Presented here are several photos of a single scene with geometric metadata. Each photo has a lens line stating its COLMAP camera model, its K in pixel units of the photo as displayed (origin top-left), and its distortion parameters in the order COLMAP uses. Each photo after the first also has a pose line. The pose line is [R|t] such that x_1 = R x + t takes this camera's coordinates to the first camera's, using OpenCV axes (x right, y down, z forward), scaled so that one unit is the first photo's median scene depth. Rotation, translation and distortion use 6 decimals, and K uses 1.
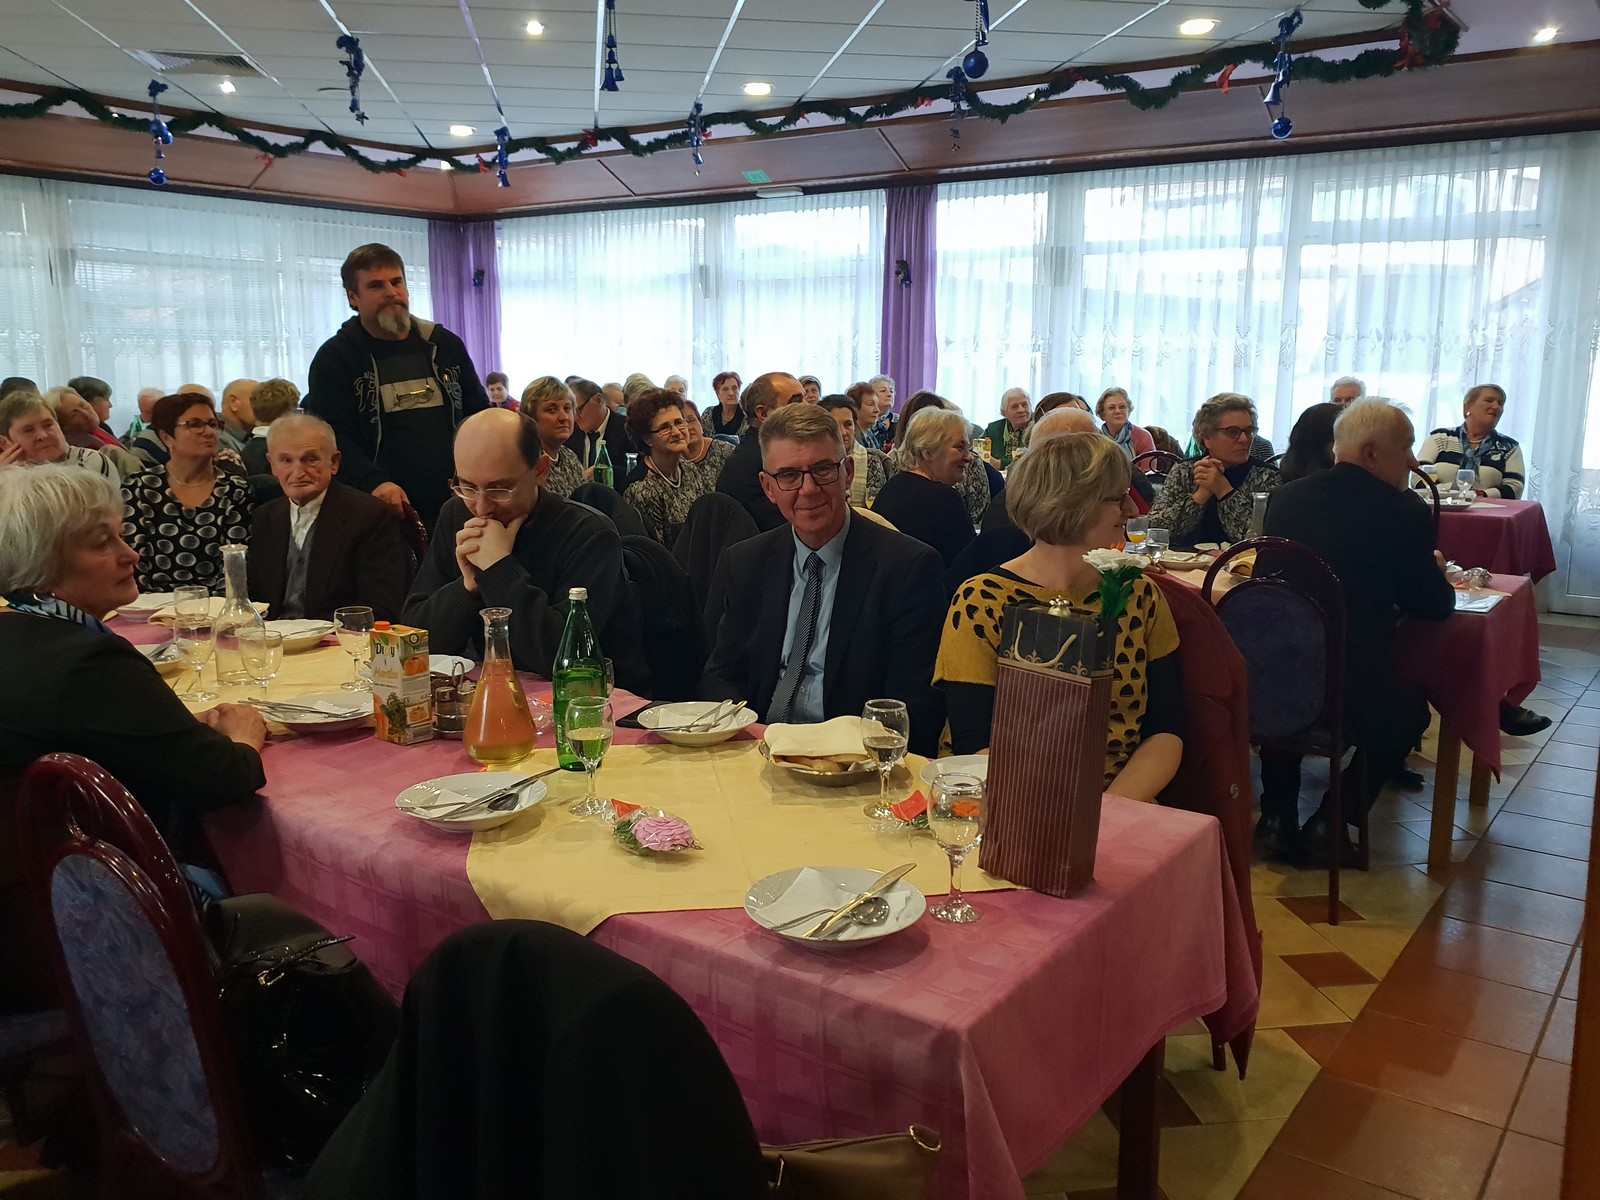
lens RADIAL K [[1382.6, 0, 794.9], [0, 1382.6, 590.5], [0, 0, 1]] dist [-0.002070, 0.027387]
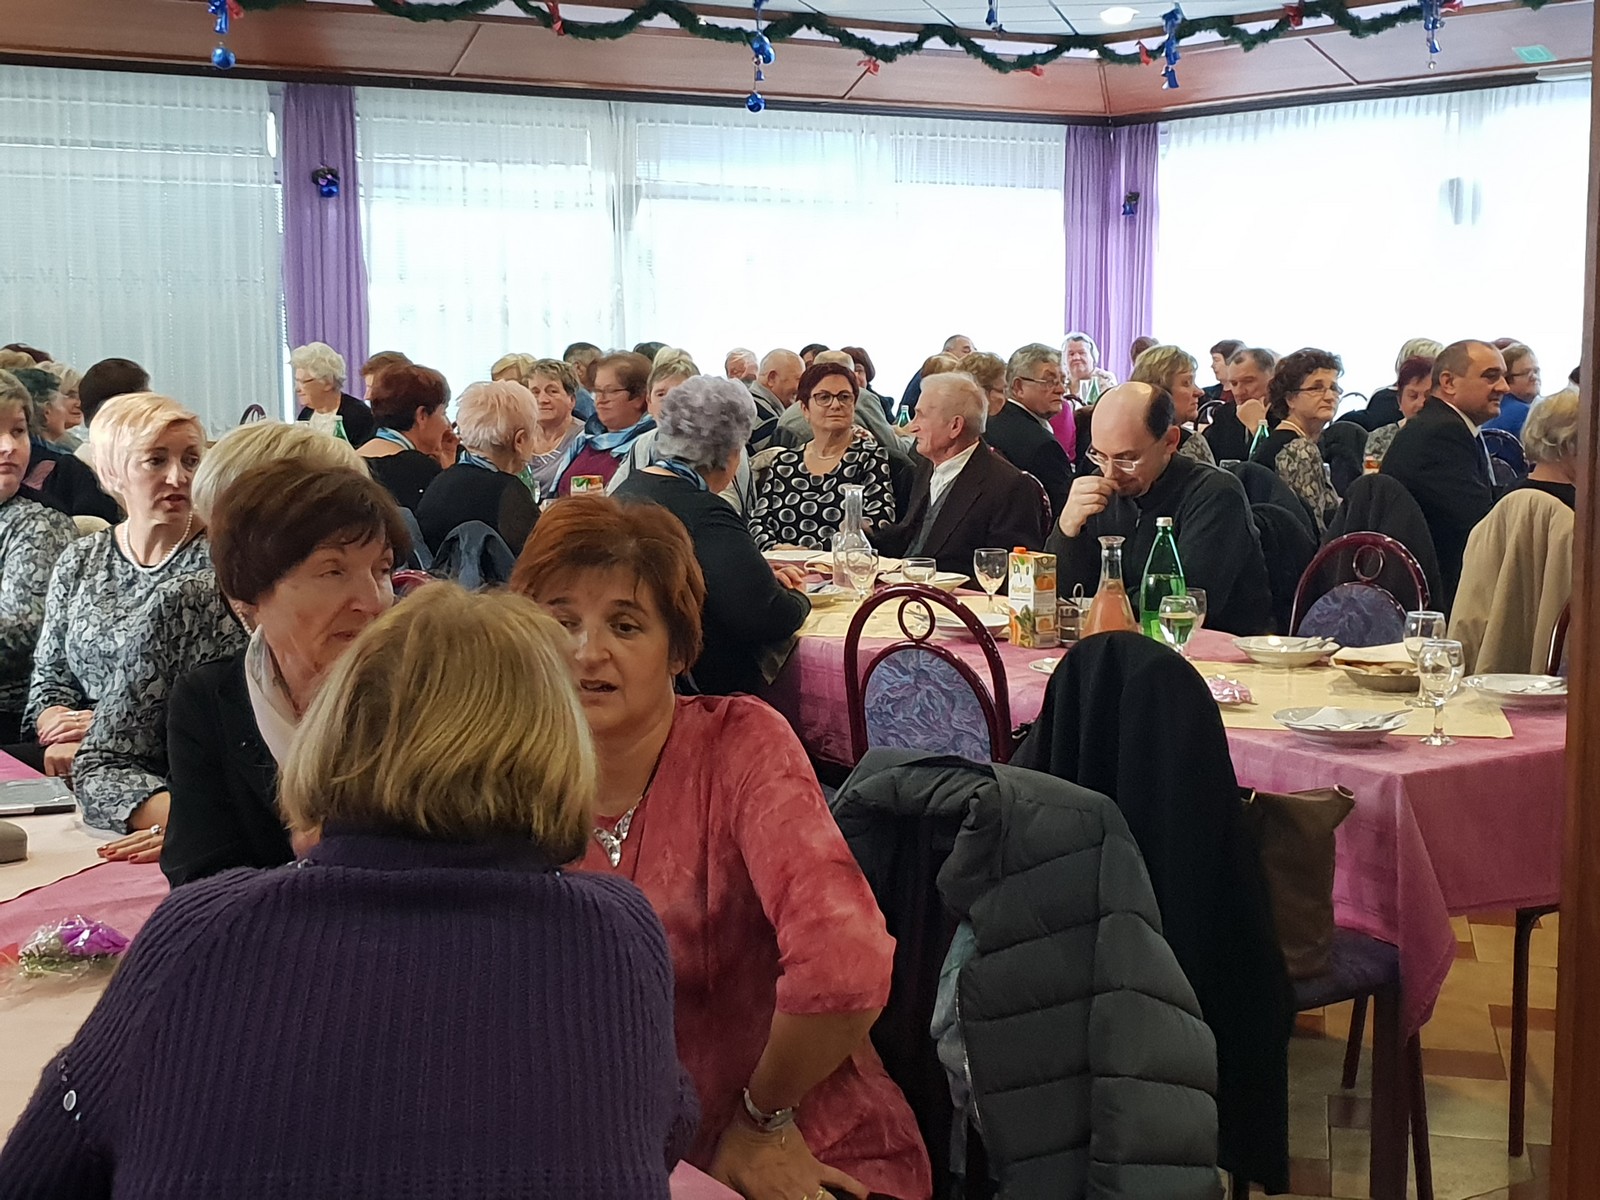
lens RADIAL K [[1382.6, 0, 808.1], [0, 1382.6, 593.3], [0, 0, 1]] dist [-0.002070, 0.027387]
pose [[0.908689, 0.072814, -0.411076, -0.066947], [-0.063358, 0.997319, 0.036602, -0.037003], [0.412639, -0.007214, 0.910866, 0.259811]]
